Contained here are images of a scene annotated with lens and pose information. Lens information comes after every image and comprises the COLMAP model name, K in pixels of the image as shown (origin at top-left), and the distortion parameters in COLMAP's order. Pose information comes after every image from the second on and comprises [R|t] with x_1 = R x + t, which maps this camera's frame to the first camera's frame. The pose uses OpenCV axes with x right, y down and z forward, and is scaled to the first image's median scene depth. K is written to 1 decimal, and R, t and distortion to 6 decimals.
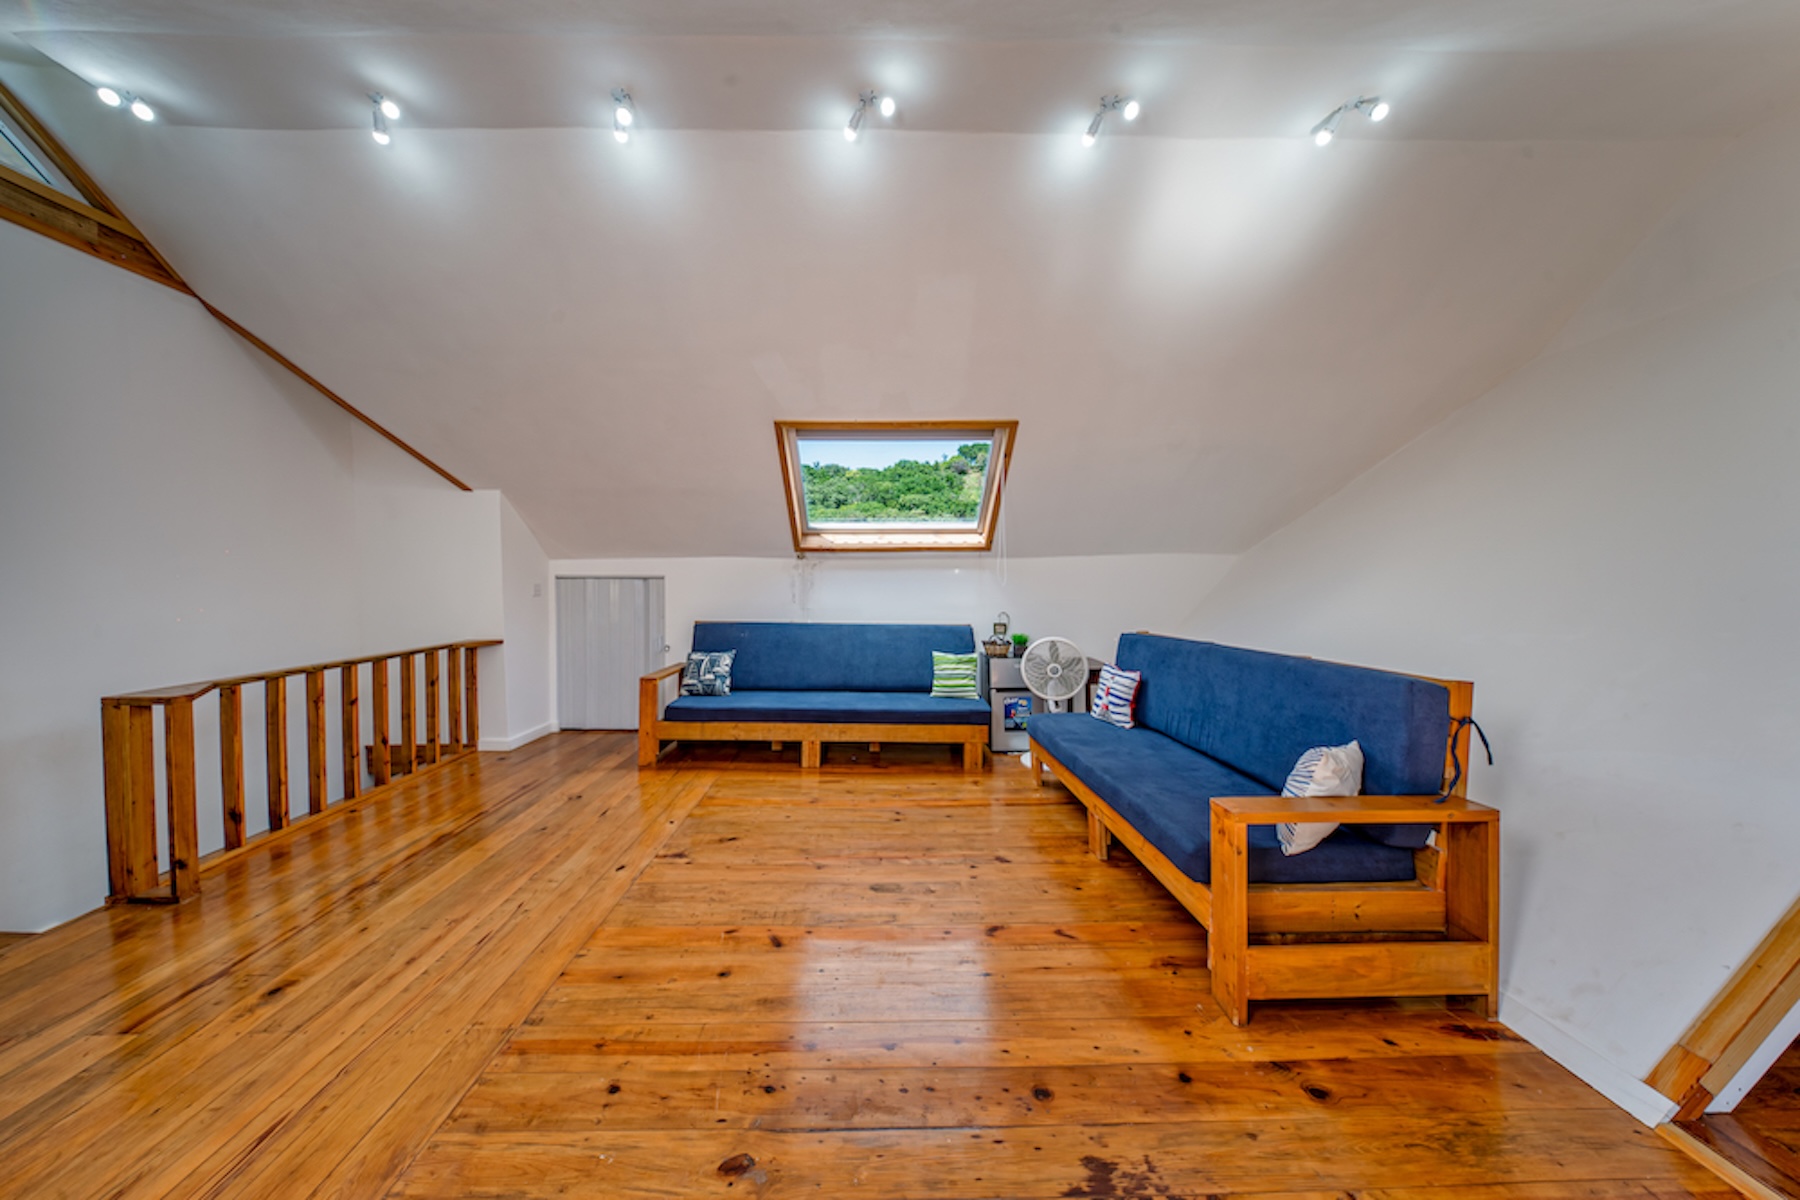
lens RADIAL K [[547.1, 0, 879.7], [0, 547.1, 594.4], [0, 0, 1]] dist [-0.001694, -0.000065]
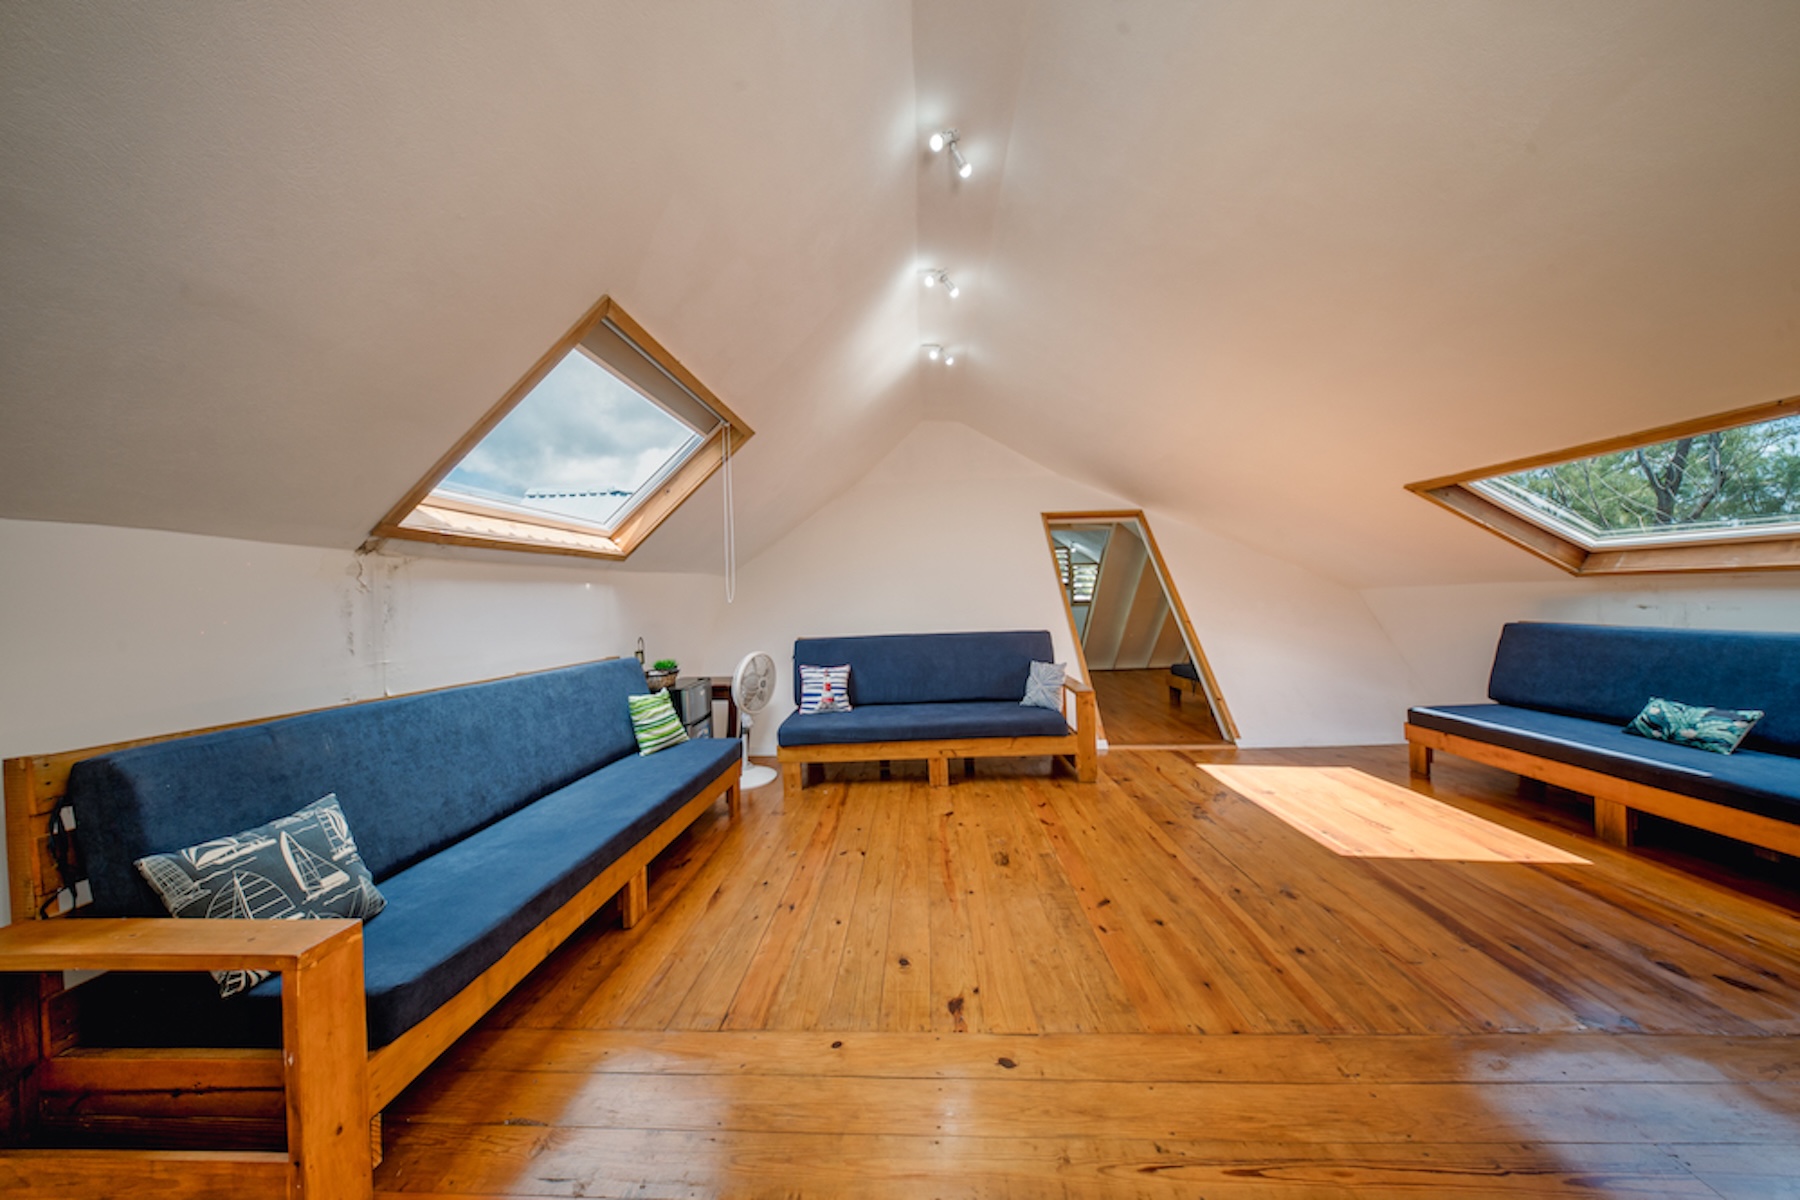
lens RADIAL K [[547.1, 0, 903.6], [0, 547.1, 597.9], [0, 0, 1]] dist [-0.001694, -0.000065]
pose [[0.062230, -0.006000, 0.998044, -1.058802], [0.048252, 0.998831, 0.002996, -0.018128], [-0.996895, 0.047972, 0.062447, 1.030687]]
